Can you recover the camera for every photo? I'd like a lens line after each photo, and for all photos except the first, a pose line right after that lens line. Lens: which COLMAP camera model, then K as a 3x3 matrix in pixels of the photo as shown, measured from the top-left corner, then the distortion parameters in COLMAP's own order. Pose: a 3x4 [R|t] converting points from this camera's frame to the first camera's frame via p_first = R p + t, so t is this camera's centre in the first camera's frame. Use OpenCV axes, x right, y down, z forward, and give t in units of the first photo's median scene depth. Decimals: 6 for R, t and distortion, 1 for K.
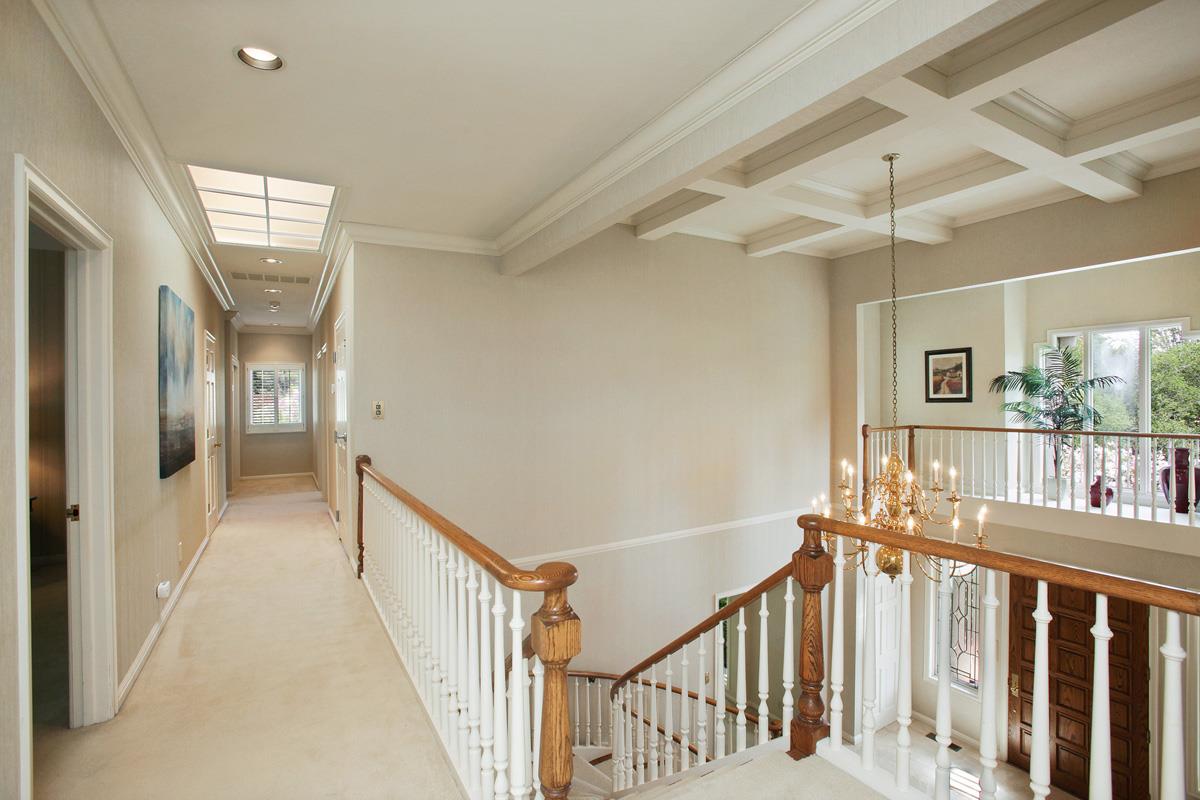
lens RADIAL K [[565.8, 0, 637.9], [0, 565.8, 420.6], [0, 0, 1]] dist [-0.028166, 0.026947]
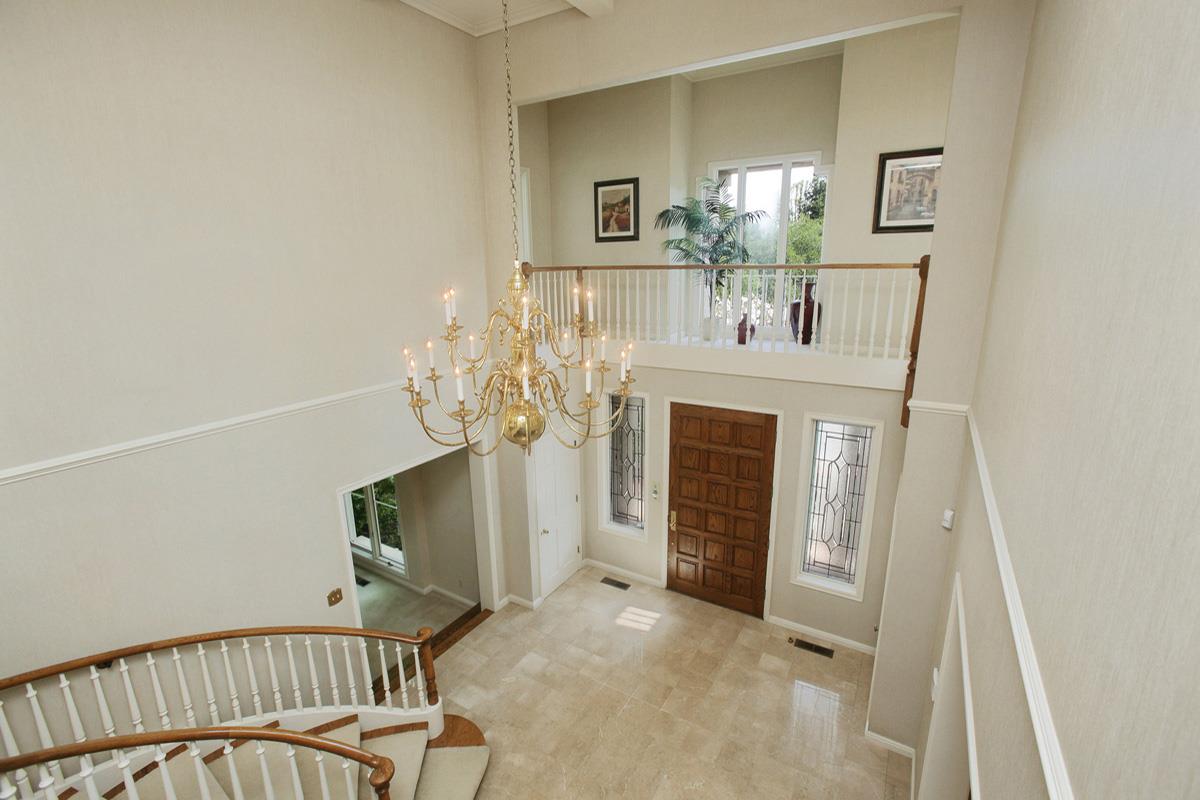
lens RADIAL K [[510.9, 0, 637.6], [0, 510.9, 406.7], [0, 0, 1]] dist [0.000466, 0.000051]
pose [[0.880098, -0.105524, 0.462916, 0.184815], [0.004401, 0.976760, 0.214291, 0.057143], [-0.474771, -0.186559, 0.860109, 0.240884]]
